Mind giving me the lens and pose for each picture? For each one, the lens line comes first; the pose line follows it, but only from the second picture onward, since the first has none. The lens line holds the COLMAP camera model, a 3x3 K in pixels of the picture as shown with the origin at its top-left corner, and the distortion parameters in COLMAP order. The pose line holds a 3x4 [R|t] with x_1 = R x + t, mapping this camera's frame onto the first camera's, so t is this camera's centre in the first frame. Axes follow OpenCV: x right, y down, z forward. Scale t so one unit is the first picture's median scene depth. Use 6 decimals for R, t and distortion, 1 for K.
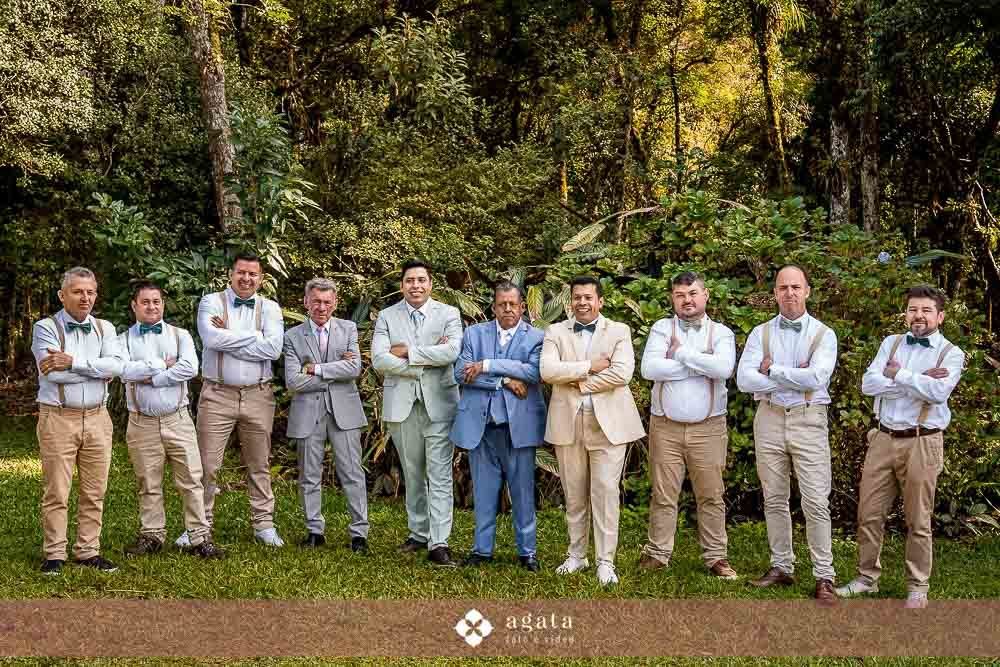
lens RADIAL K [[1235.1, 0, 500.0], [0, 1235.1, 333.5], [0, 0, 1]] dist [-0.008365, -0.009002]
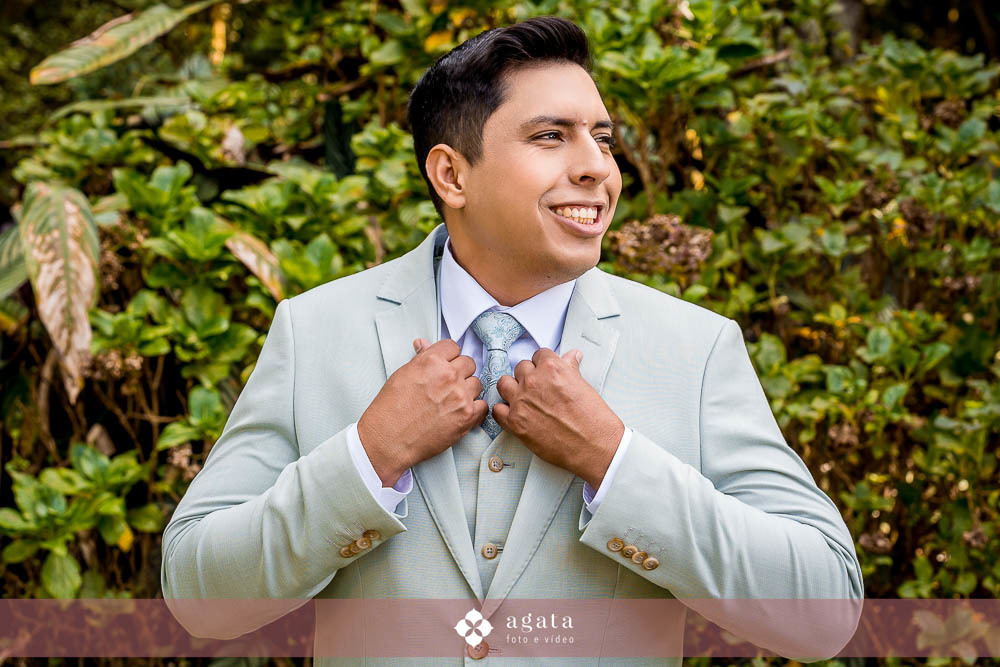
lens RADIAL K [[2166.2, 0, 500.0], [0, 2166.2, 333.5], [0, 0, 1]] dist [-0.003342, -0.004265]
pose [[0.986886, 0.011991, 0.160970, 0.079314], [-0.013412, 0.999880, 0.007746, -0.007843], [-0.160858, -0.009804, 0.986929, 0.439777]]
